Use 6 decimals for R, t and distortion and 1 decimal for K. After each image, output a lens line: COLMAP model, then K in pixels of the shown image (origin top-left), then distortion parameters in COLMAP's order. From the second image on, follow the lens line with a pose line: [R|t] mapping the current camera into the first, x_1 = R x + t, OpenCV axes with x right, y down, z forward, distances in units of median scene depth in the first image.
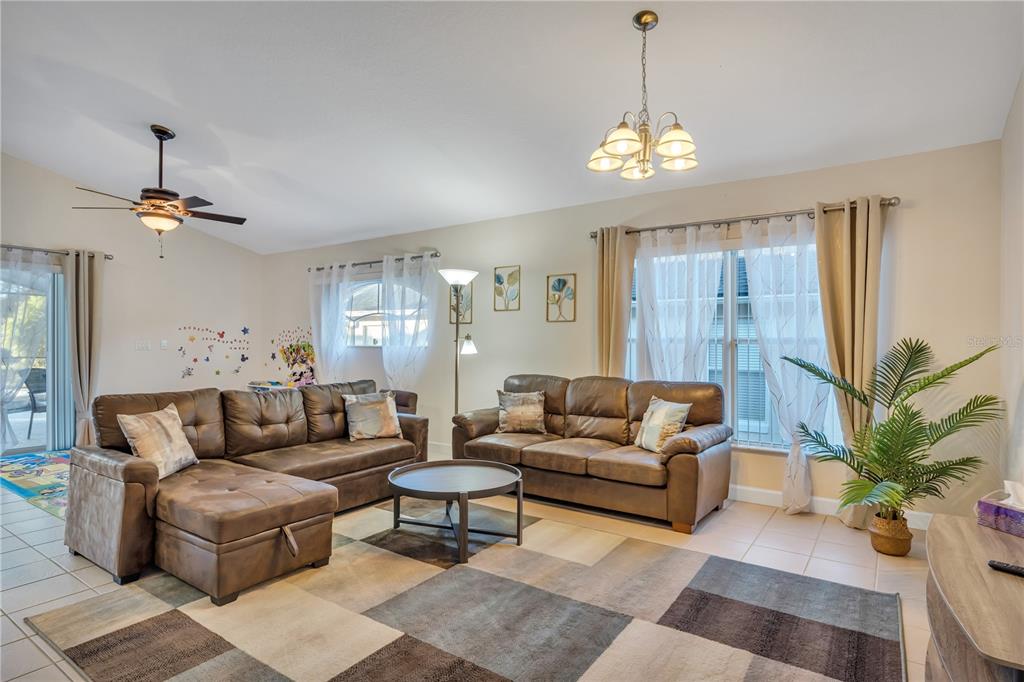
lens RADIAL K [[537.2, 0, 511.3], [0, 537.2, 345.6], [0, 0, 1]] dist [-0.007365, -0.000680]
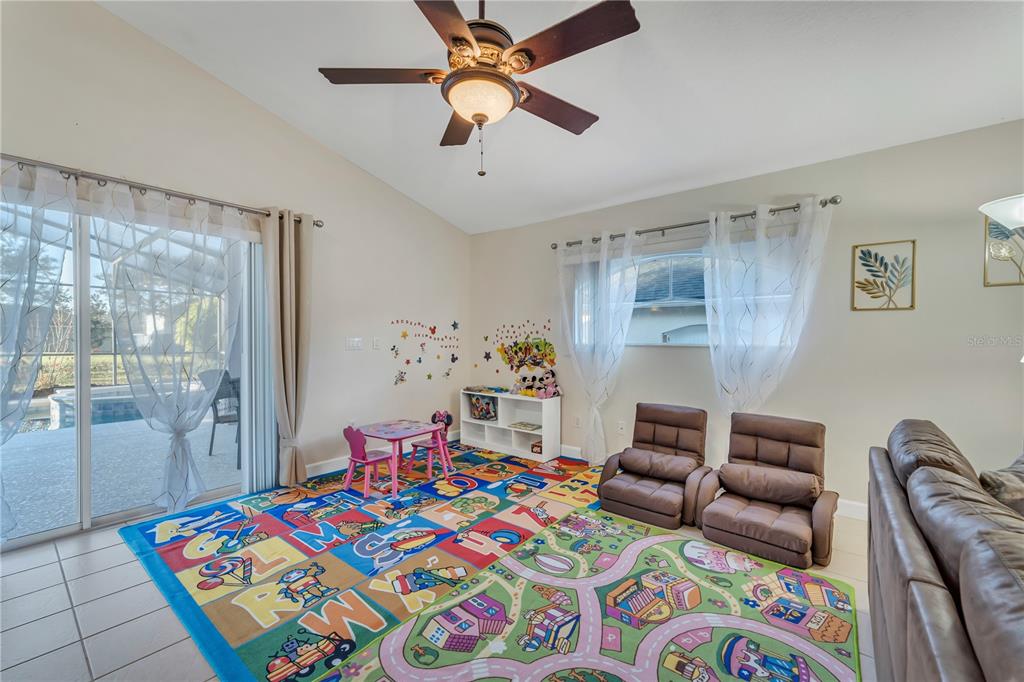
lens RADIAL K [[411.2, 0, 512.6], [0, 411.2, 342.6], [0, 0, 1]] dist [-0.000735, -0.000080]
pose [[0.997256, 0.000162, -0.074028, -0.396139], [0.000178, 0.999989, 0.004580, -0.004418], [0.074028, -0.004581, 0.997246, 0.406503]]
